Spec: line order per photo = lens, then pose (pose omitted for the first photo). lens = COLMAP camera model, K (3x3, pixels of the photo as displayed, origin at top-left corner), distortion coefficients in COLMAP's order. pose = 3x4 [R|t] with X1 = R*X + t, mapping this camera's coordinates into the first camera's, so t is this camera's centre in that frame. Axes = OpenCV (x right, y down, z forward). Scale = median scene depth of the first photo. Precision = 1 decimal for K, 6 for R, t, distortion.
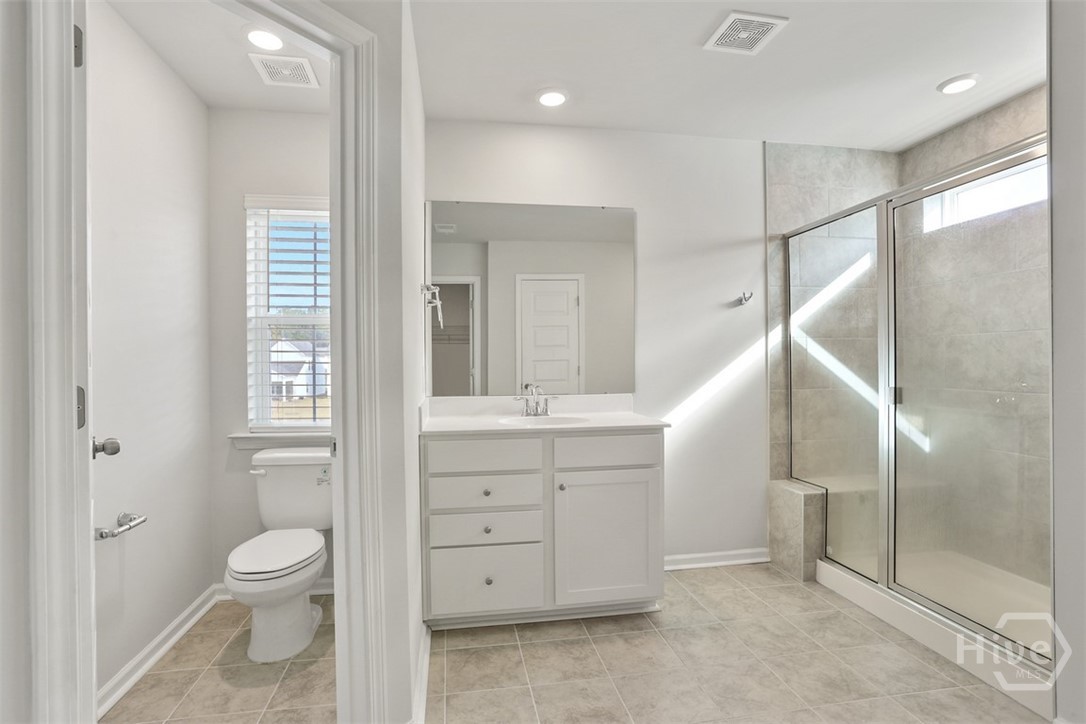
lens RADIAL K [[532.6, 0, 538.6], [0, 532.6, 352.3], [0, 0, 1]] dist [-0.061837, 0.029402]
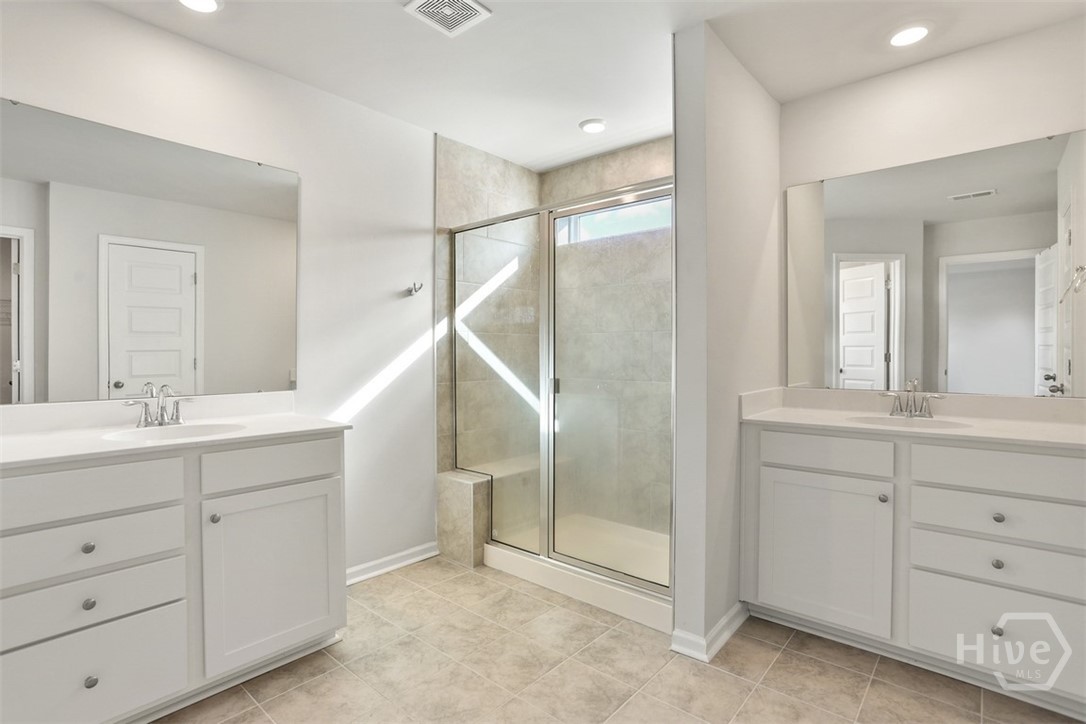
lens RADIAL K [[532.6, 0, 538.6], [0, 532.6, 352.3], [0, 0, 1]] dist [-0.061837, 0.029402]
pose [[0.772635, 0.010464, 0.634764, -0.058475], [-0.019342, 0.999788, 0.007063, 0.003098], [-0.634556, -0.017735, 0.772674, 0.115944]]
